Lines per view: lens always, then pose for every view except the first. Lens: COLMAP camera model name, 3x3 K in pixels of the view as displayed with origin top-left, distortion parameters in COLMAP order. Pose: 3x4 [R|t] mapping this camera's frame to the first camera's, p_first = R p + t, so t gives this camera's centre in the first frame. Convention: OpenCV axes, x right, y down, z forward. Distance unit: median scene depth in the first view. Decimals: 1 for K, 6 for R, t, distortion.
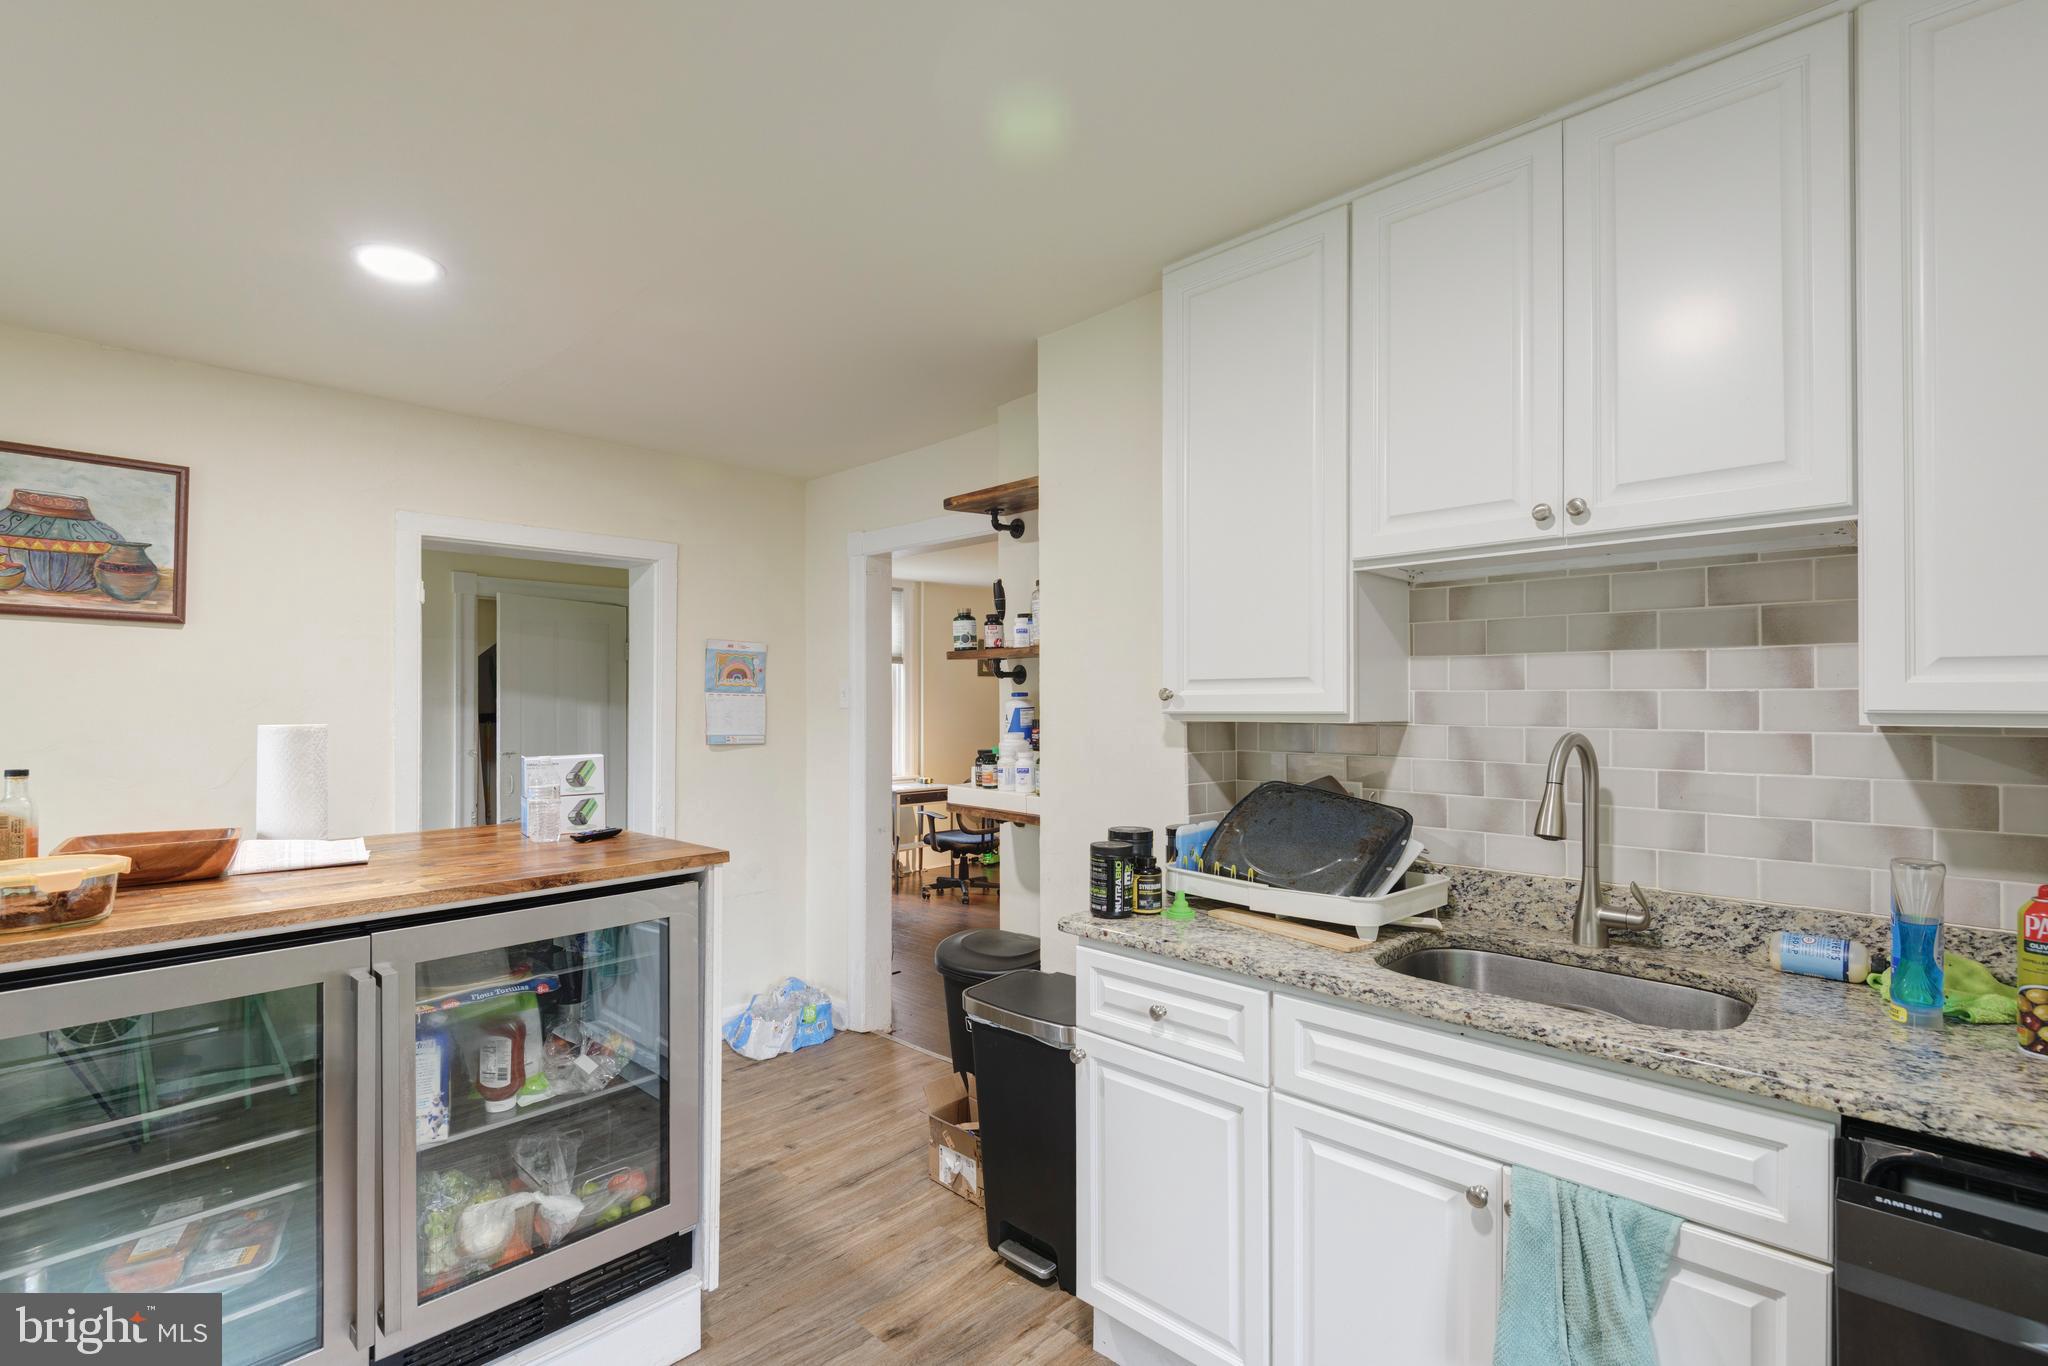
lens RADIAL K [[929.3, 0, 1032.1], [0, 929.3, 695.4], [0, 0, 1]] dist [-0.004125, -0.004540]
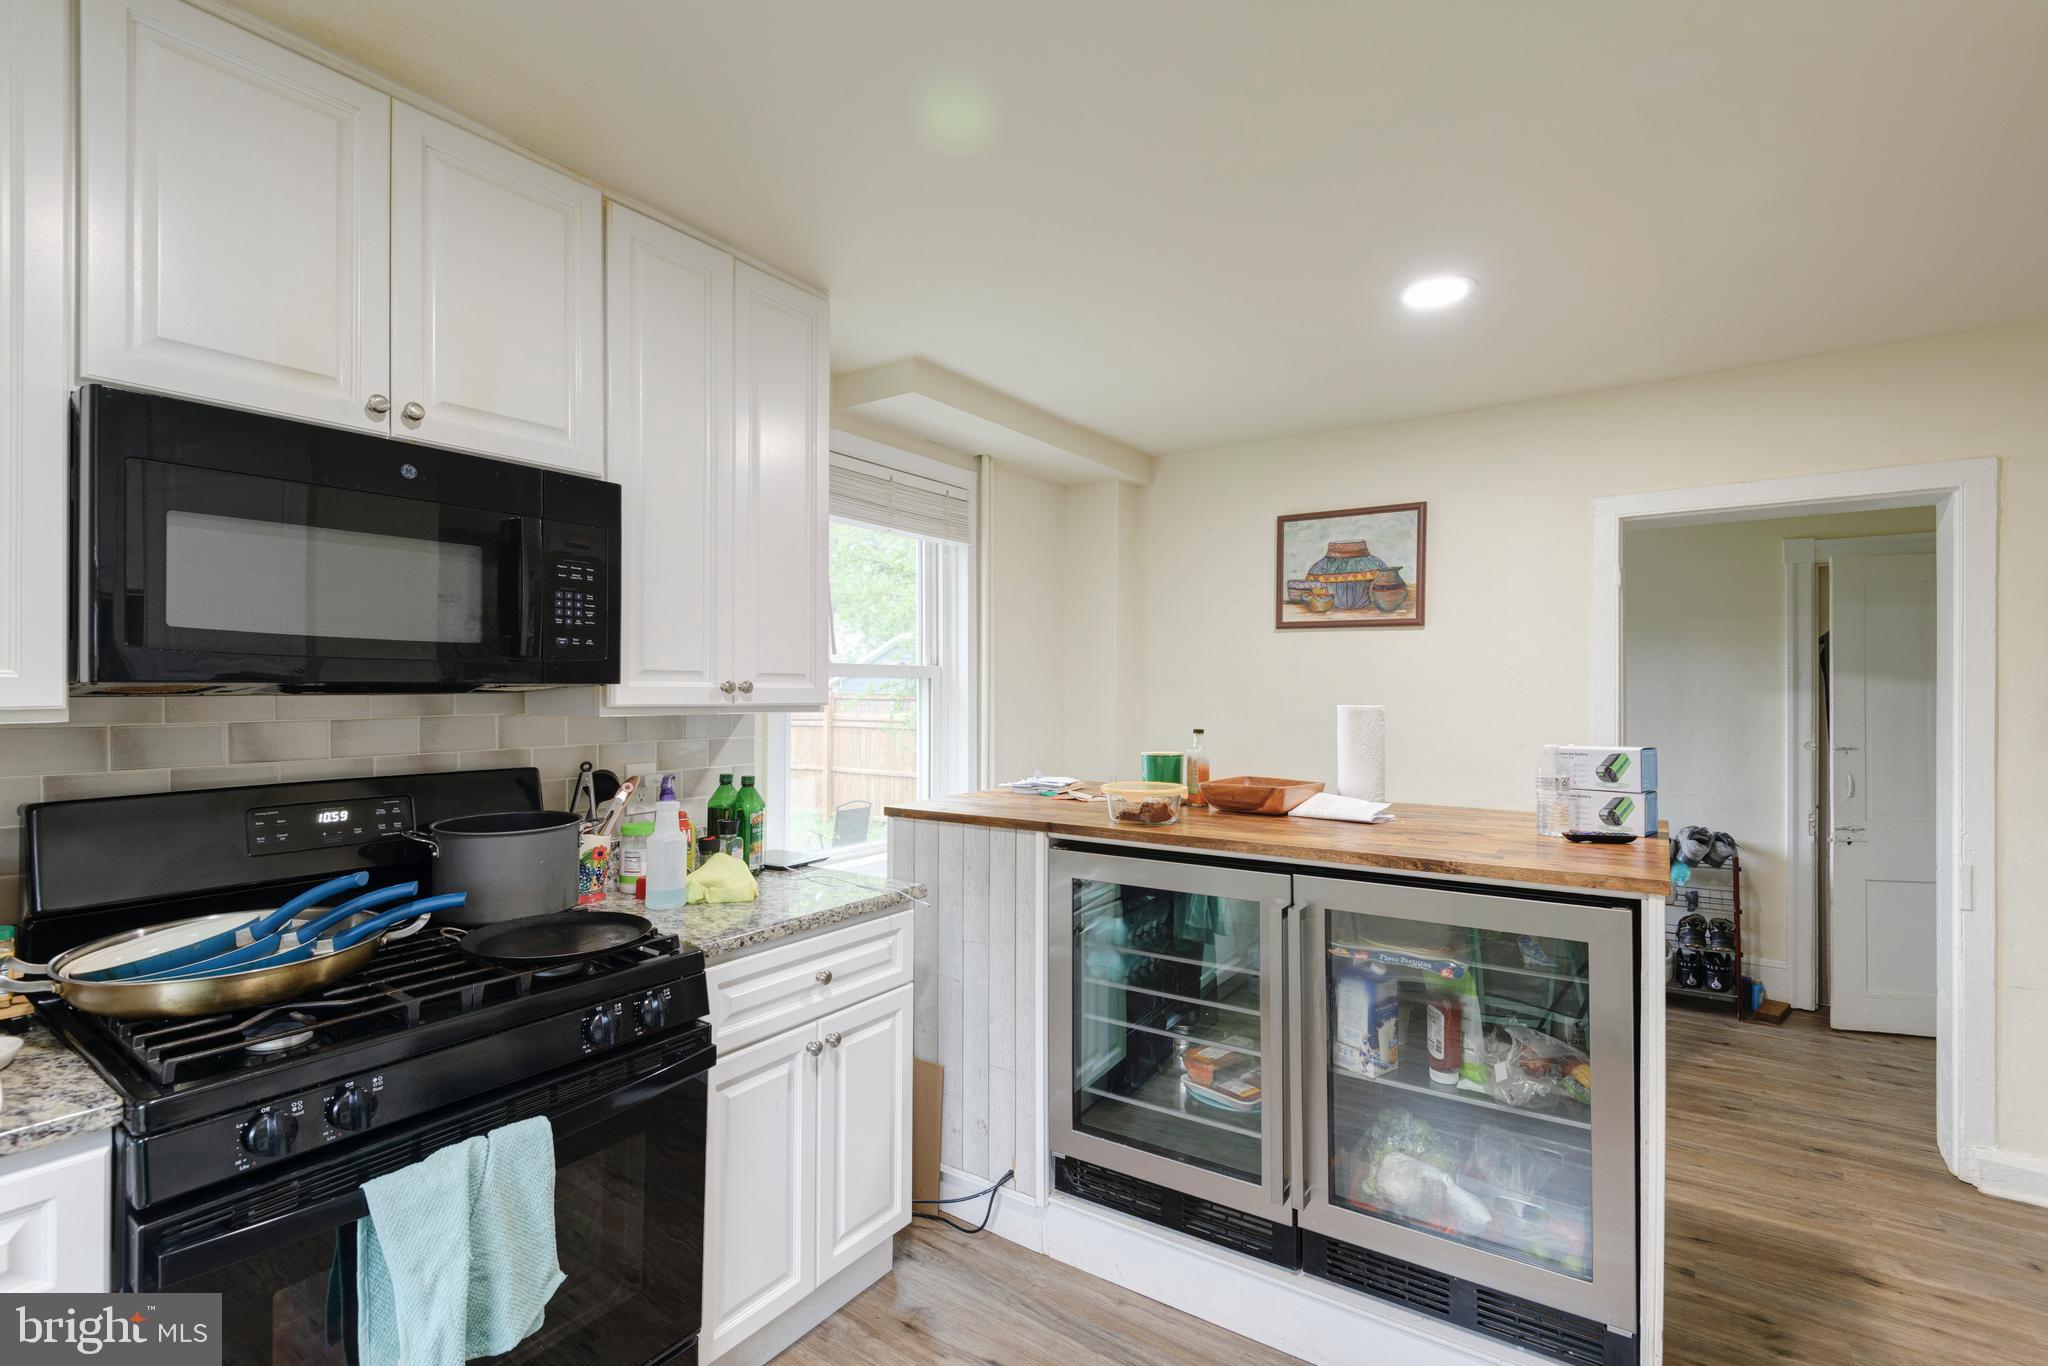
lens RADIAL K [[929.3, 0, 1031.2], [0, 929.3, 682.0], [0, 0, 1]] dist [-0.004125, -0.004540]
pose [[0.139669, -0.005391, -0.990184, 0.301457], [0.008084, 0.999958, -0.004303, 0.001826], [0.990165, -0.007404, 0.139707, 0.313525]]
